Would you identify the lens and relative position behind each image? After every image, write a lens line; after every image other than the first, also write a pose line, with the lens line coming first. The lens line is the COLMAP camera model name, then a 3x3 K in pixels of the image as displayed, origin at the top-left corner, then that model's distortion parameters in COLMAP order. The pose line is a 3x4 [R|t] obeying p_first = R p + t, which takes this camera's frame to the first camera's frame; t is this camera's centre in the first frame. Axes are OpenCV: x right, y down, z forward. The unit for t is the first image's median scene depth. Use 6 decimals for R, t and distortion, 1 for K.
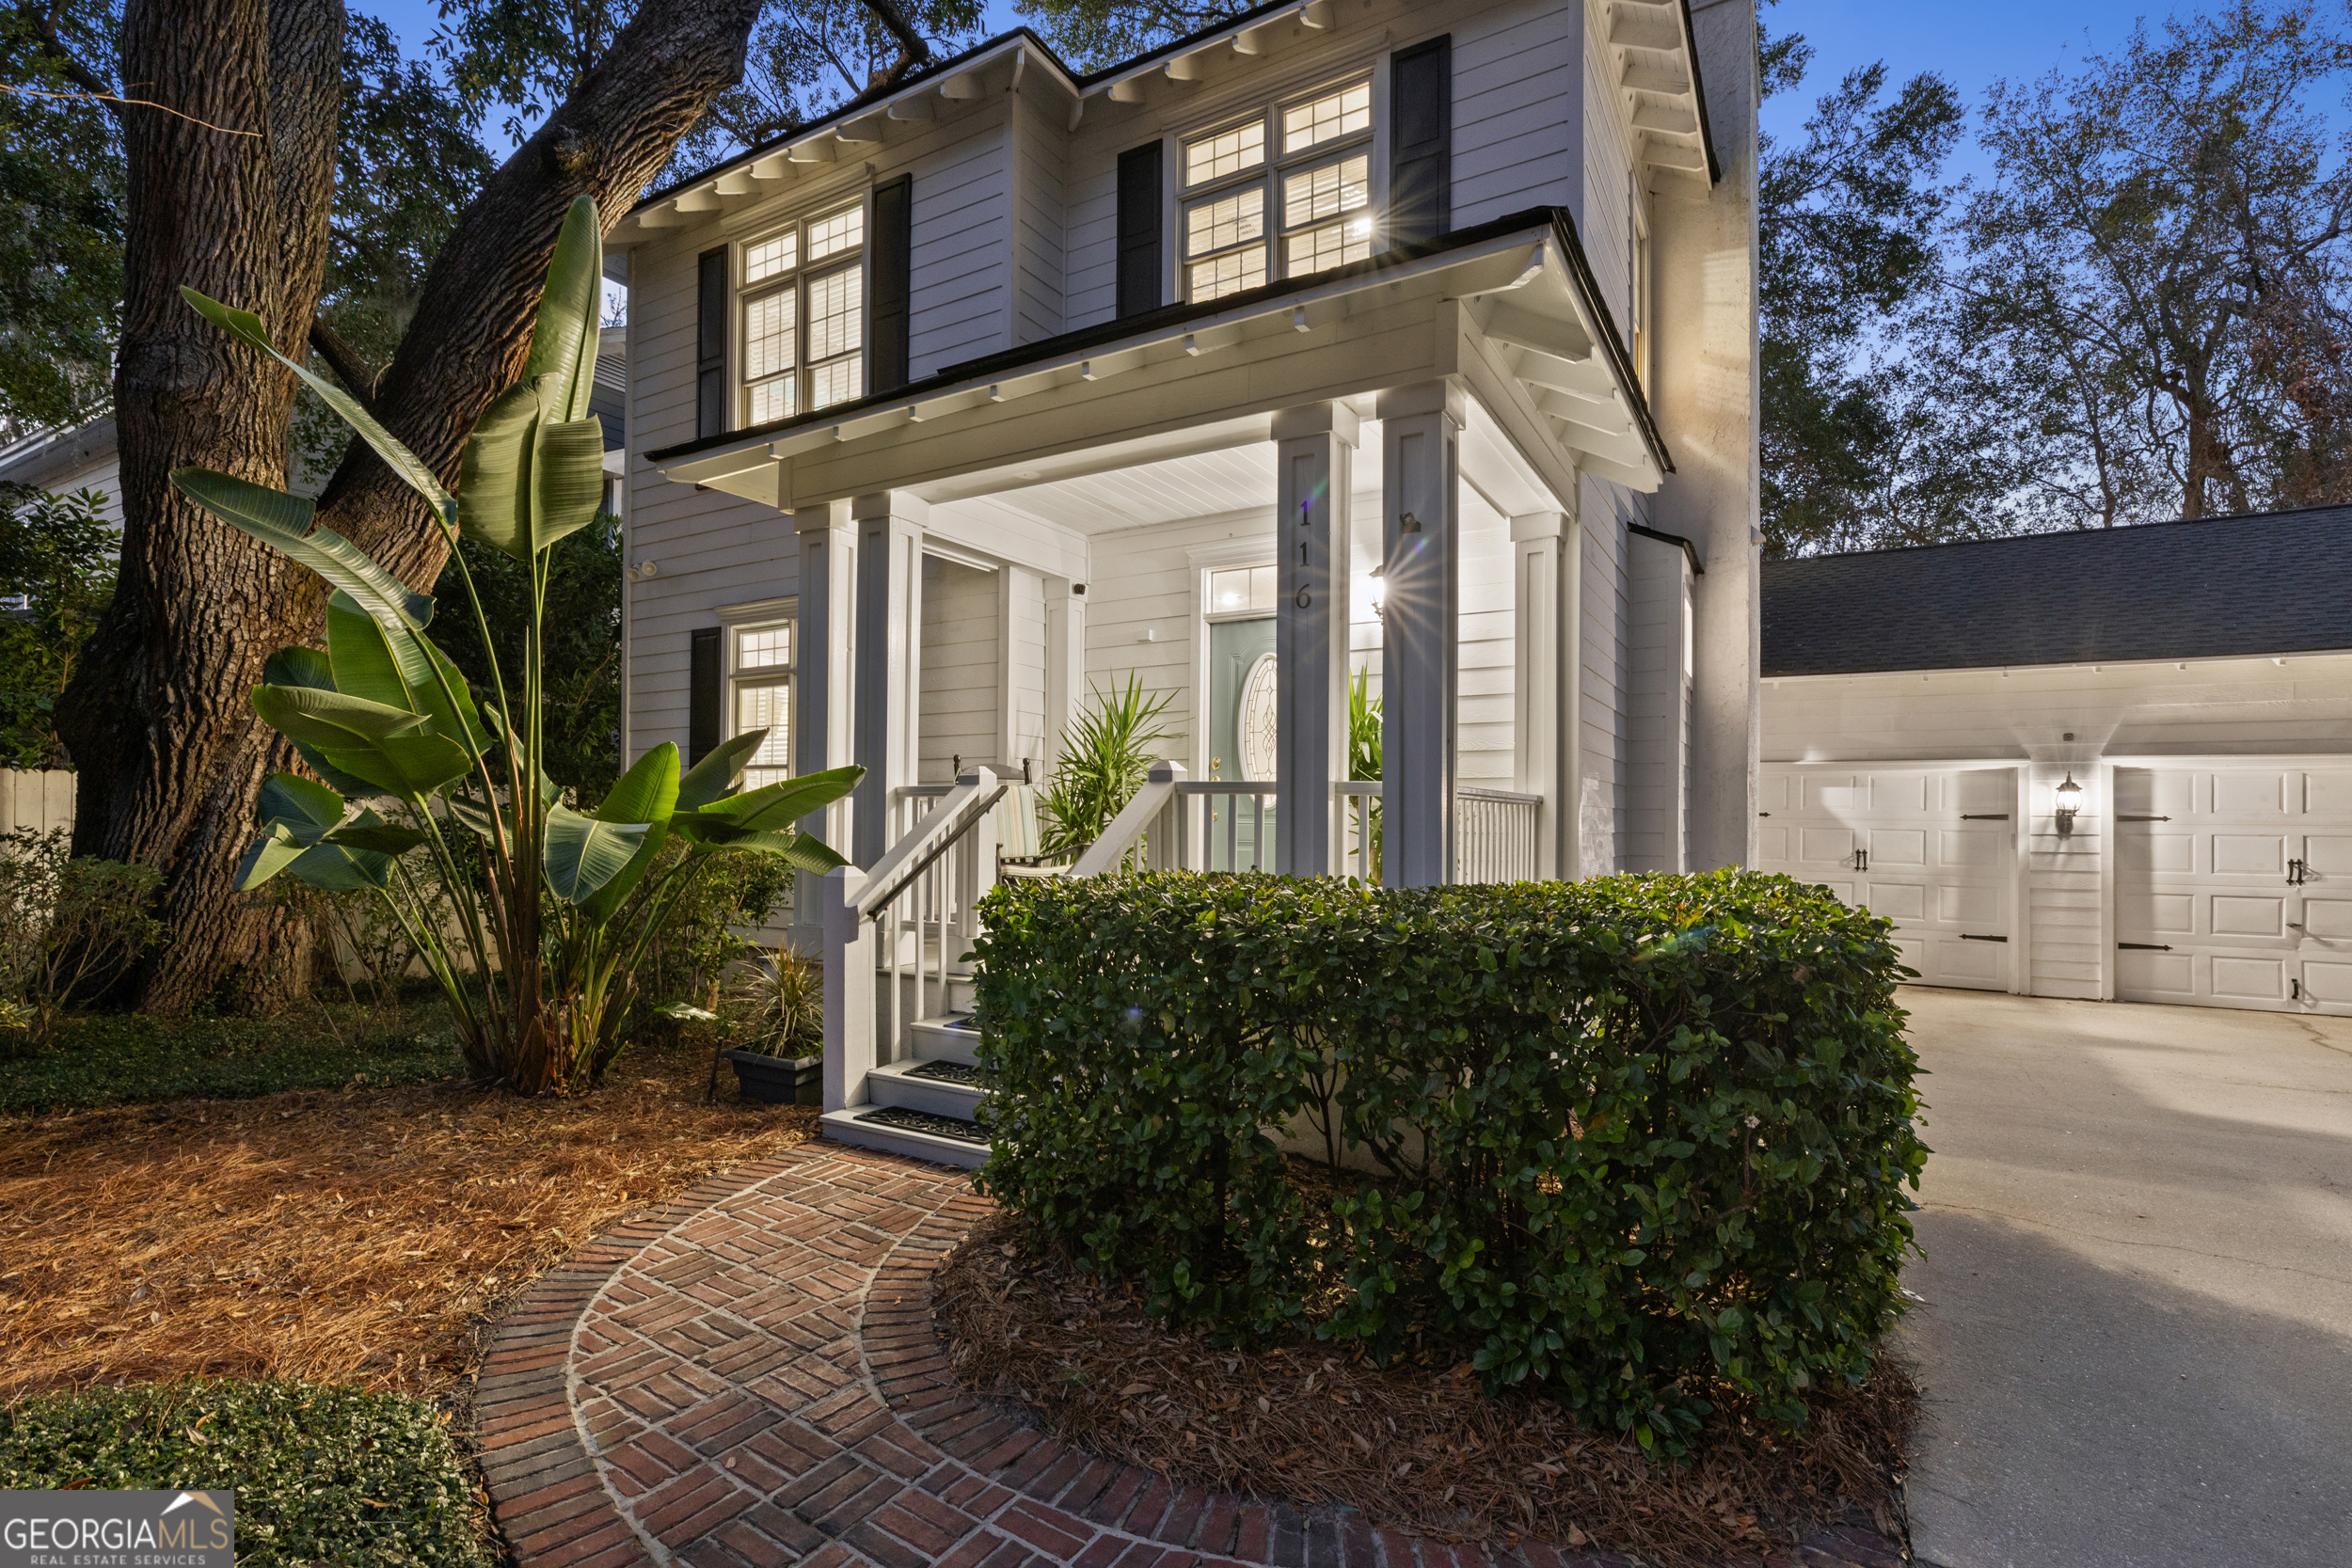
lens RADIAL K [[1043.5, 0, 1243.7], [0, 1043.5, 809.6], [0, 0, 1]] dist [-0.002895, -0.000060]
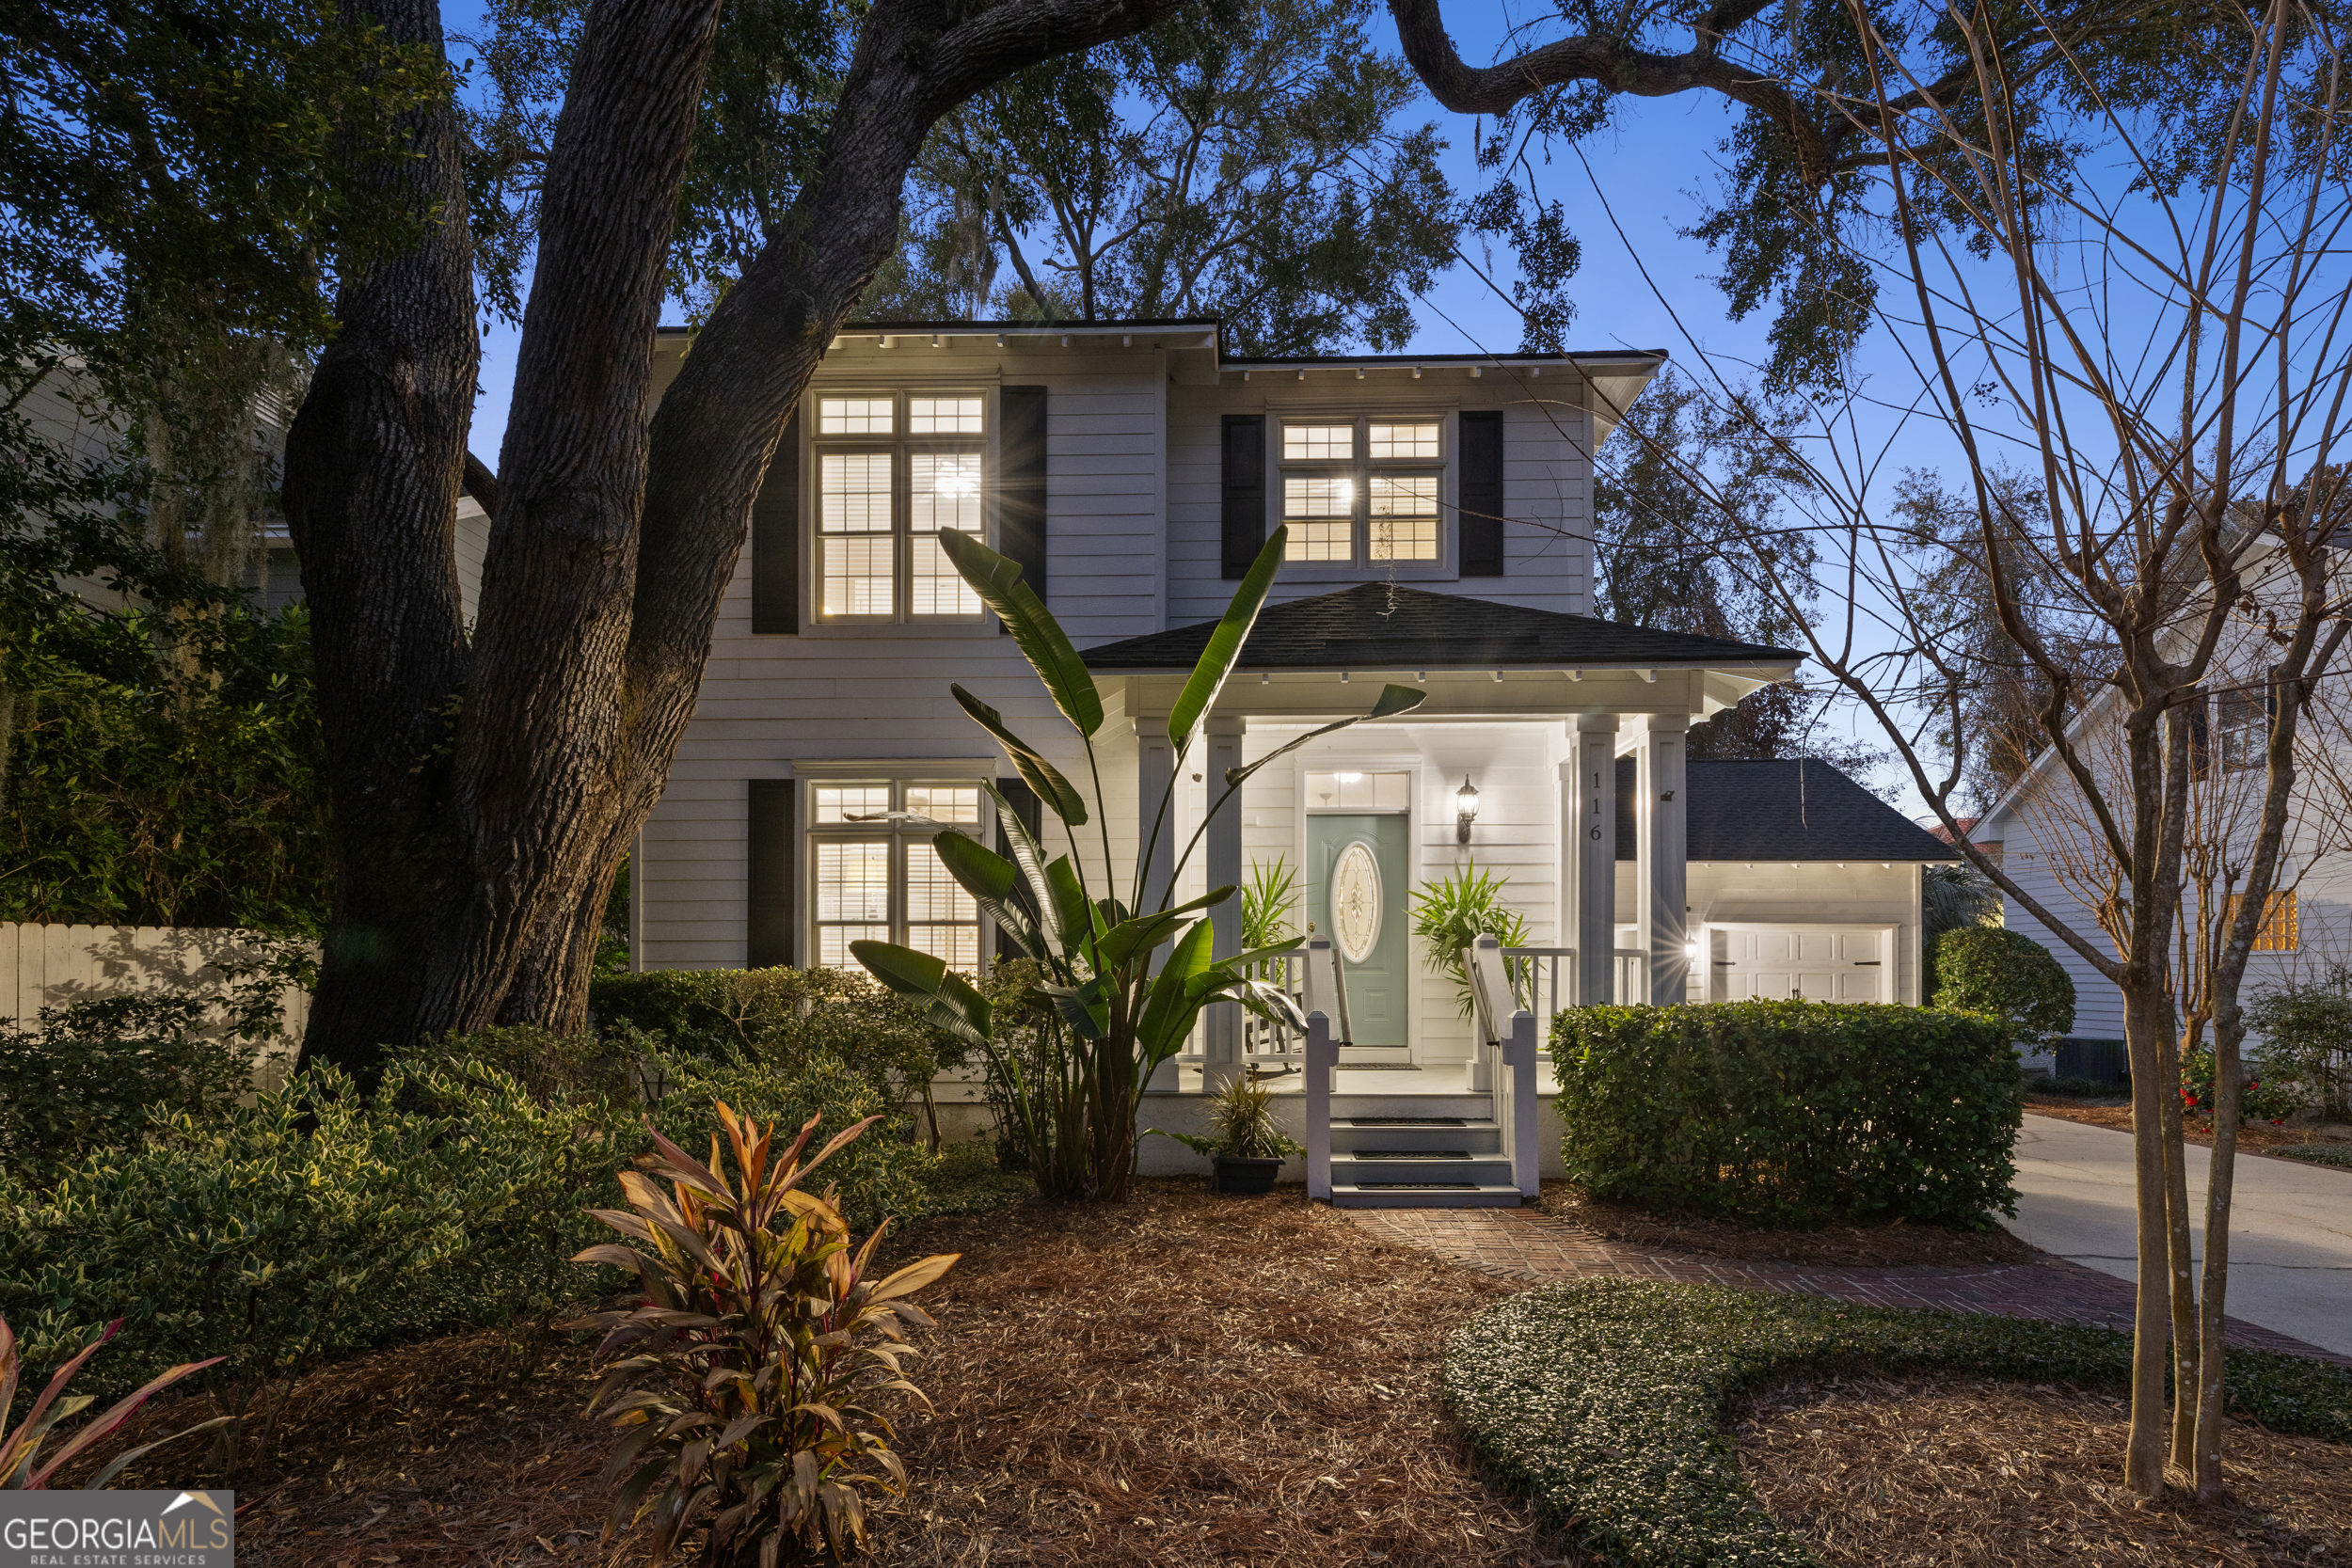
lens RADIAL K [[1200.7, 0, 1158.3], [0, 1200.7, 962.3], [0, 0, 1]] dist [-0.005142, -0.000071]
pose [[0.878601, -0.007300, 0.477501, -0.969892], [0.003199, 0.999951, 0.009401, -0.016928], [-0.477546, -0.006733, 0.878581, -0.202337]]
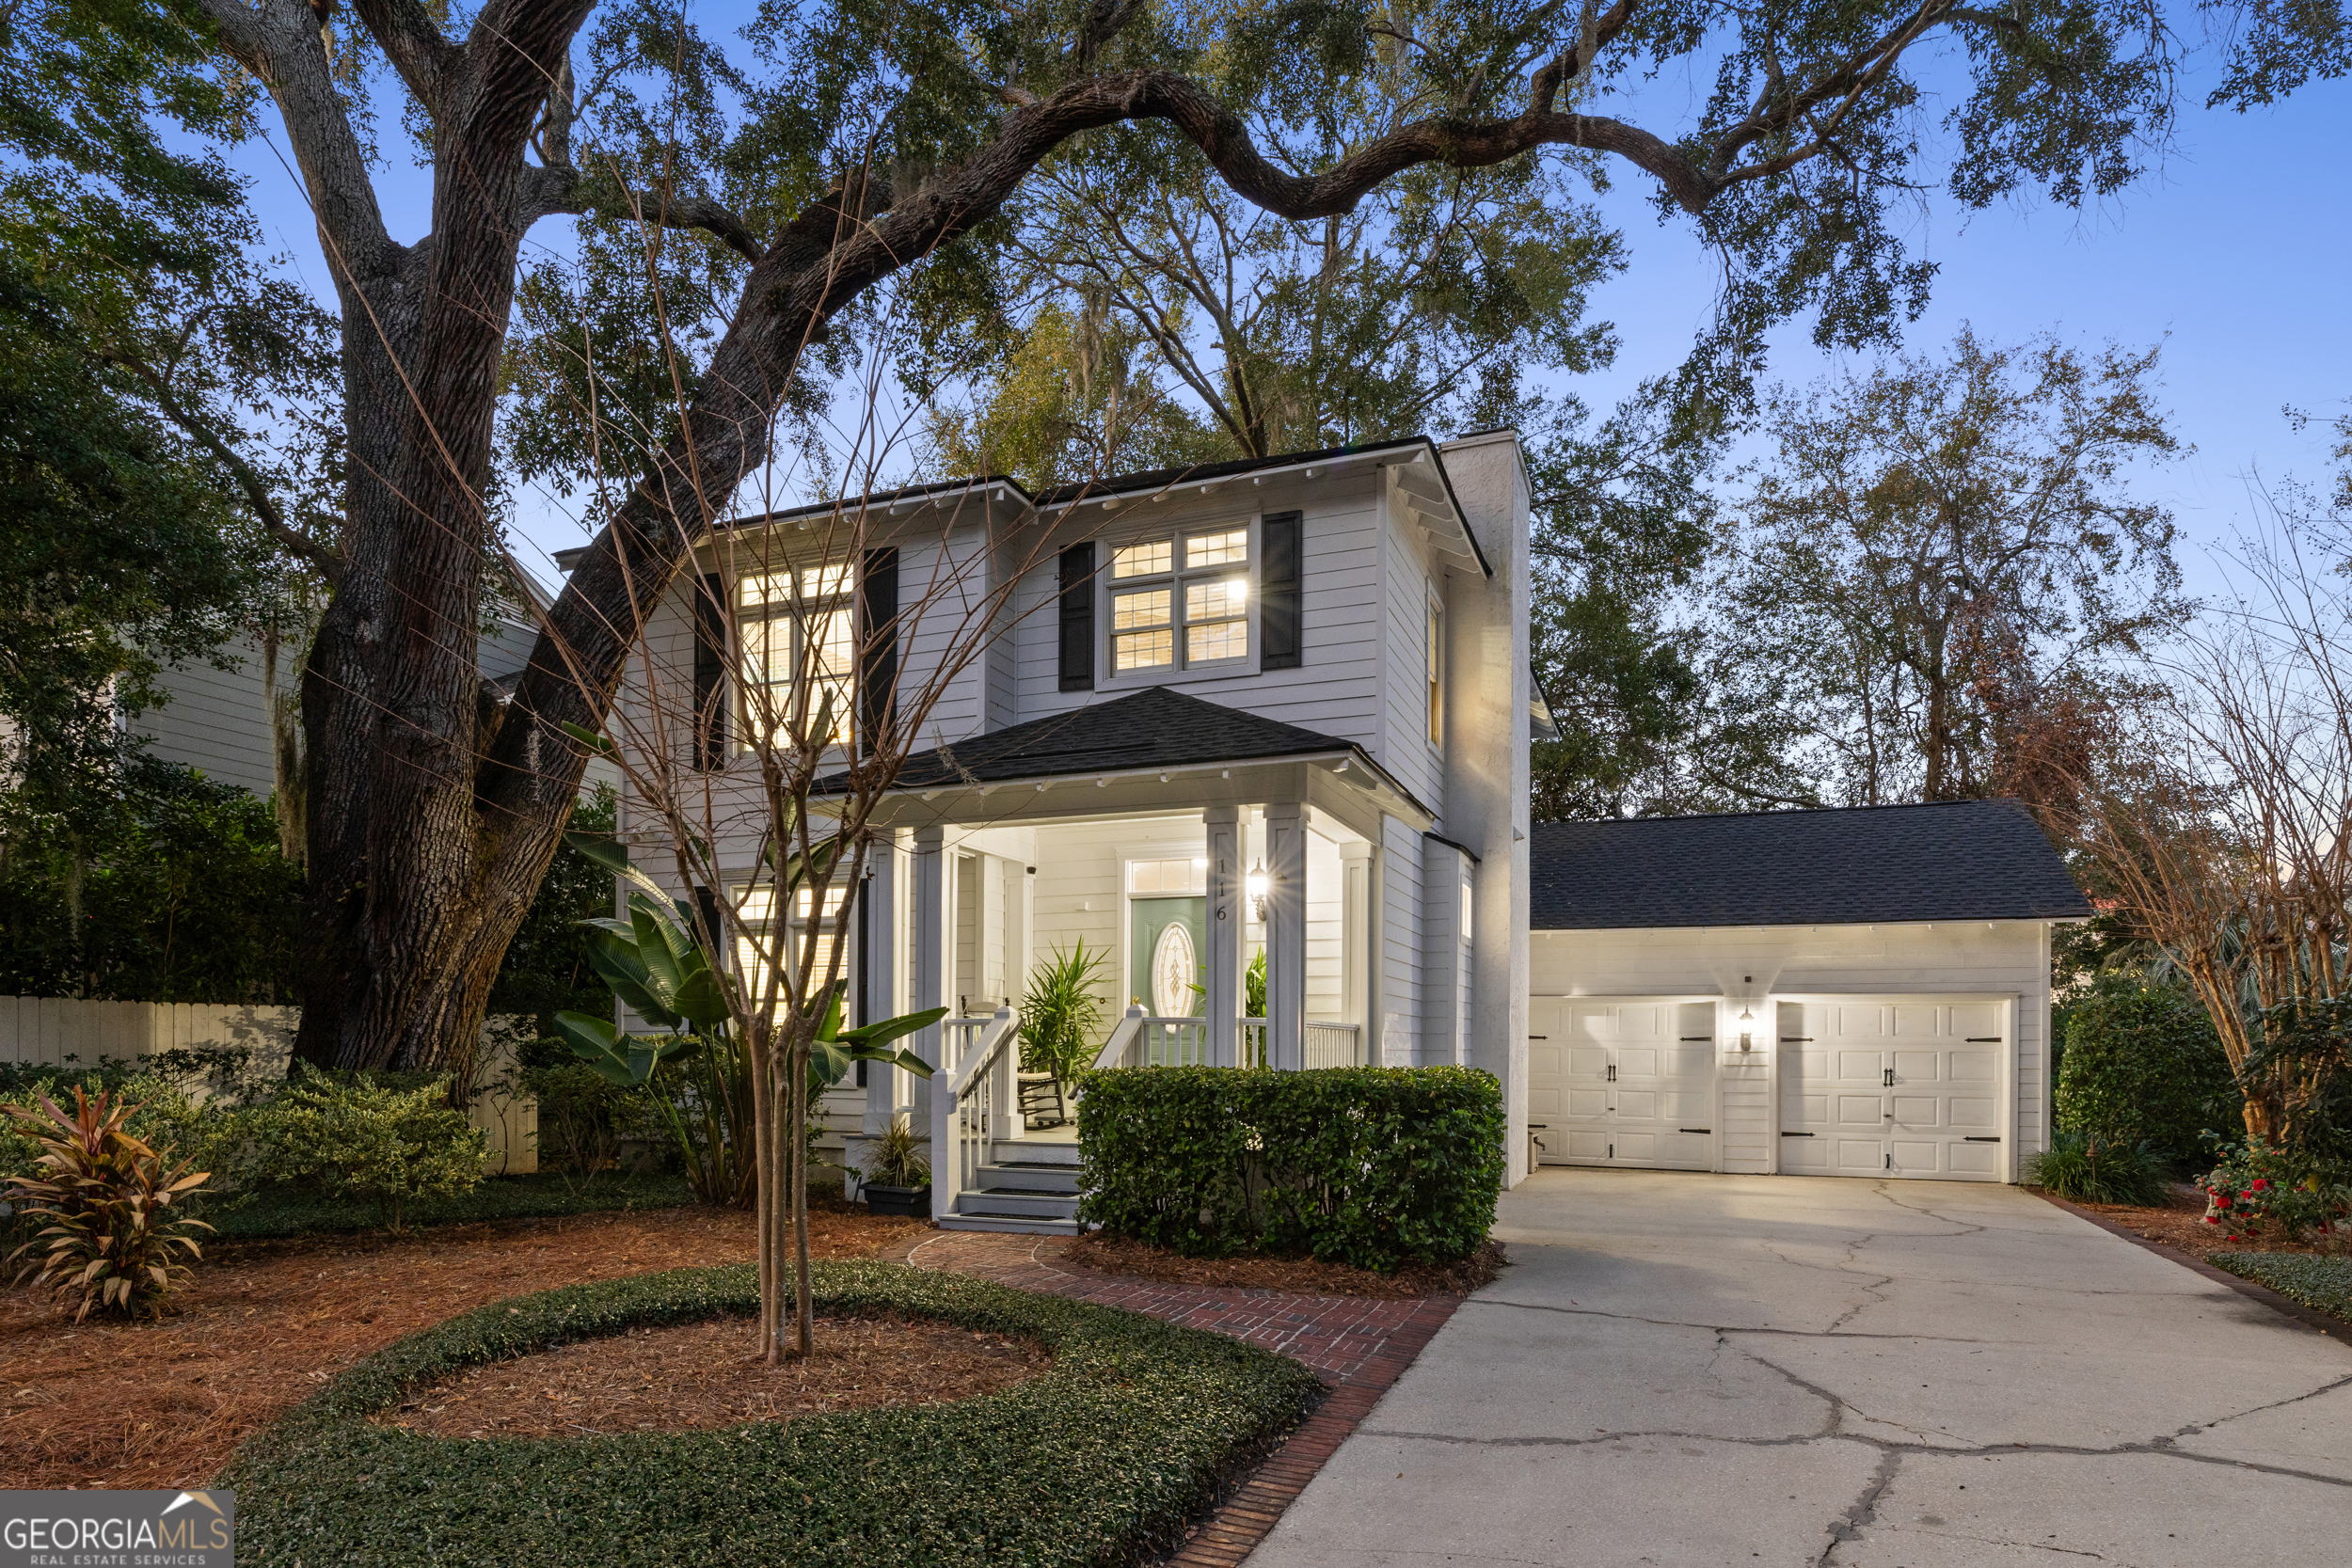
lens RADIAL K [[1342.4, 0, 1233.8], [0, 1342.4, 1060.2], [0, 0, 1]] dist [-0.005713, -0.001711]
pose [[0.987995, -0.003876, 0.154437, -0.191723], [0.000688, 0.999786, 0.020688, -0.002006], [-0.154484, -0.020333, 0.987786, -0.867856]]
